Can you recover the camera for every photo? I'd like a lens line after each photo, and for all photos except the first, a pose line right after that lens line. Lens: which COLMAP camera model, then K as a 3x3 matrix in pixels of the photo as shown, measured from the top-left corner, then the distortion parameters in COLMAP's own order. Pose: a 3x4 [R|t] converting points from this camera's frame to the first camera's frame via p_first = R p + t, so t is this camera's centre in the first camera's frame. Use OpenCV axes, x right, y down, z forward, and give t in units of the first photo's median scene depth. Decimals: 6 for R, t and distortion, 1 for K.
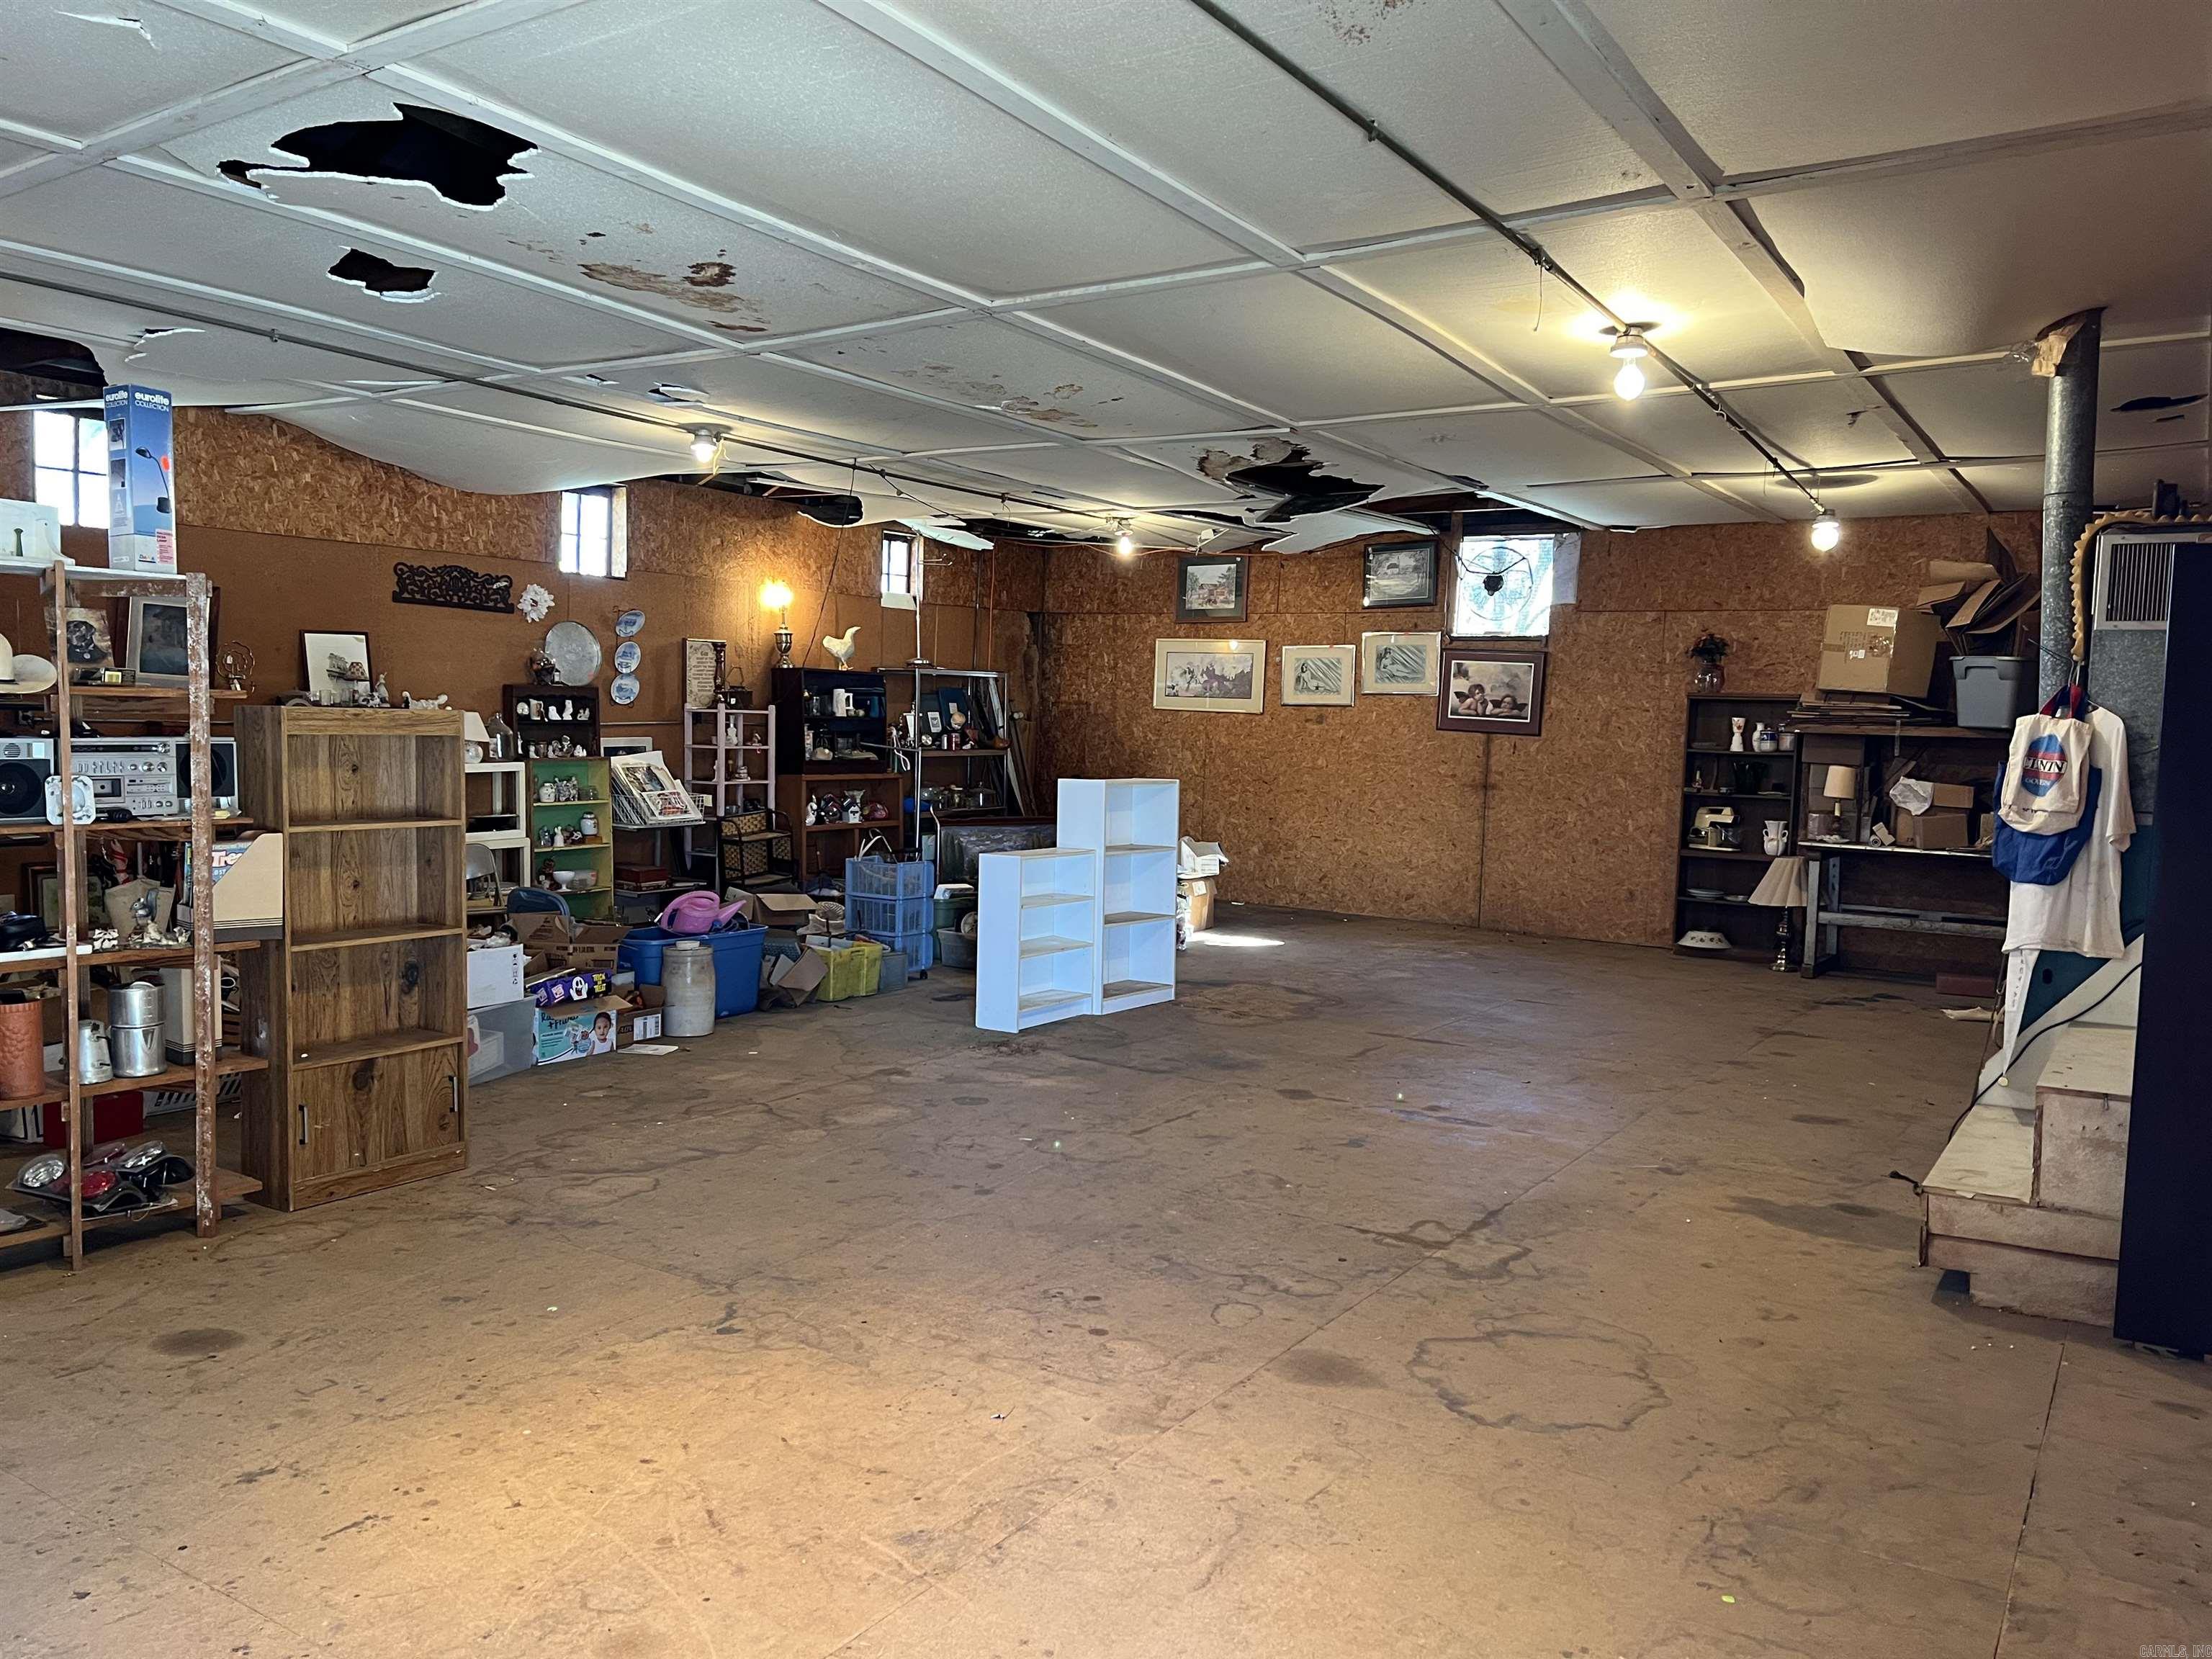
lens RADIAL K [[1651.0, 0, 1085.4], [0, 1651.0, 832.4], [0, 0, 1]] dist [0.058604, -0.062580]
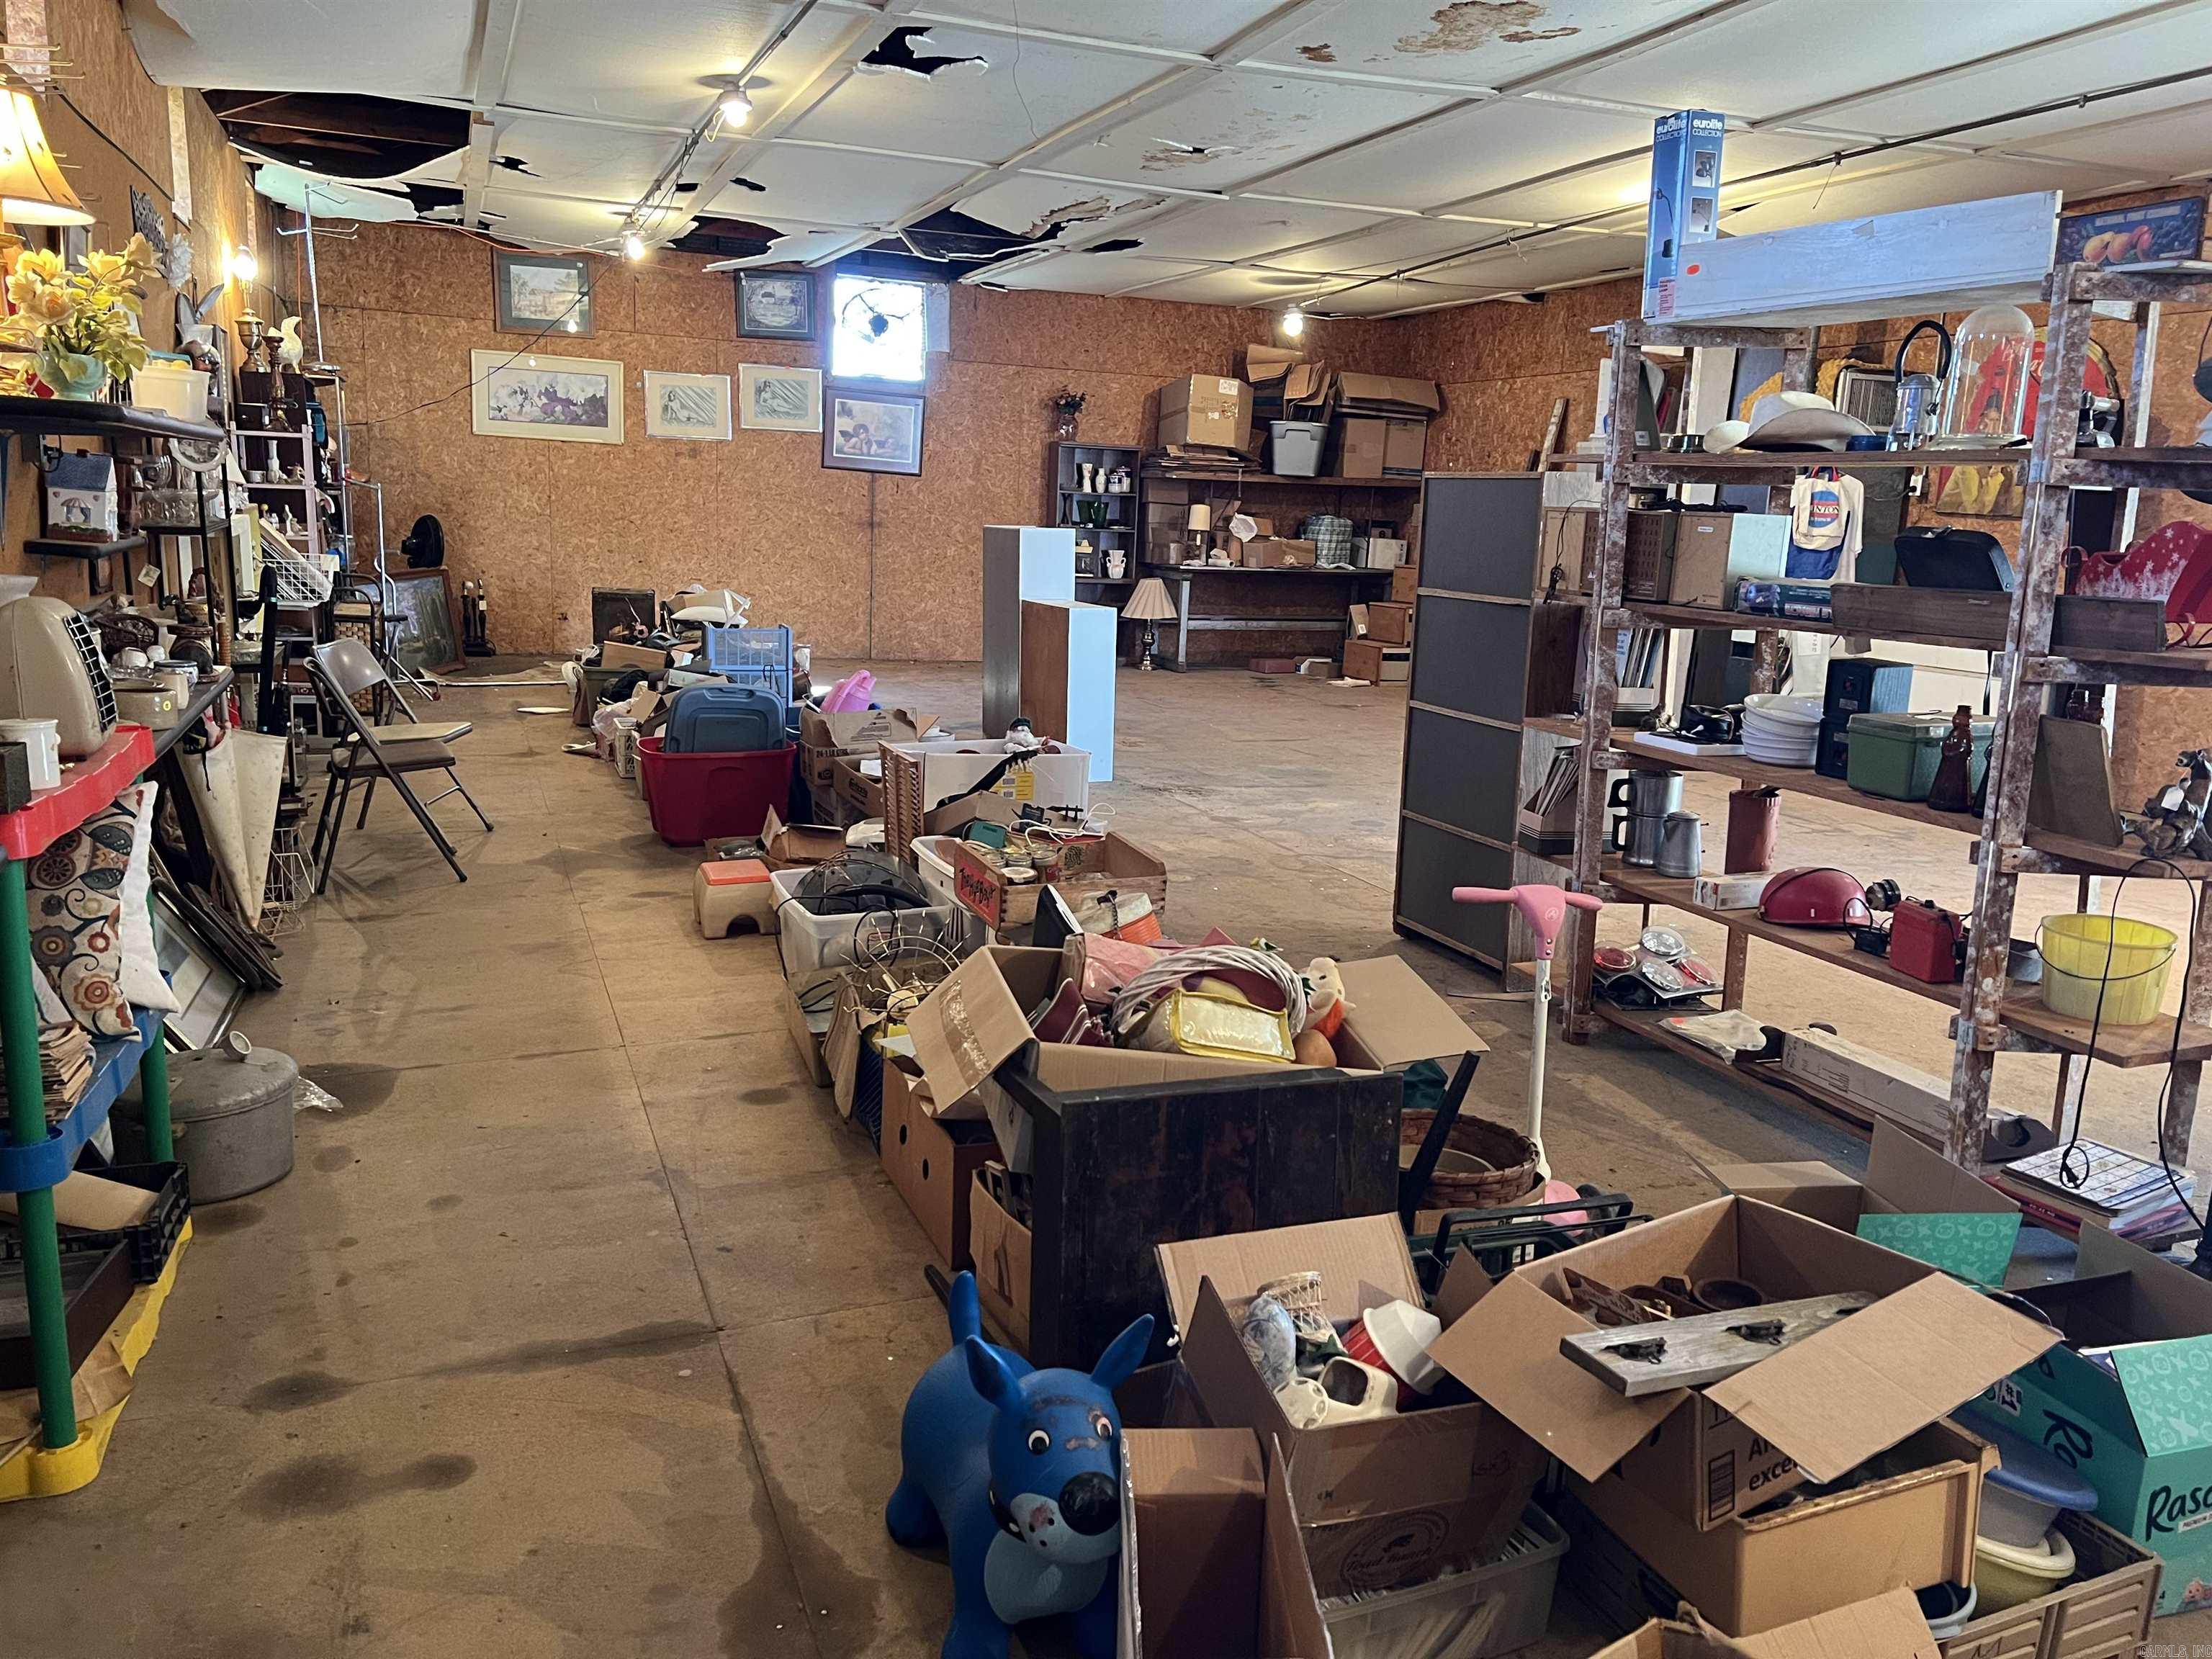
lens RADIAL K [[1651.0, 0, 1104.0], [0, 1651.0, 821.4], [0, 0, 1]] dist [0.058604, -0.062580]
pose [[0.571184, -0.161062, 0.804865, -0.547879], [0.032300, 0.984211, 0.174029, -0.019943], [-0.820186, -0.073405, 0.567368, 0.264751]]
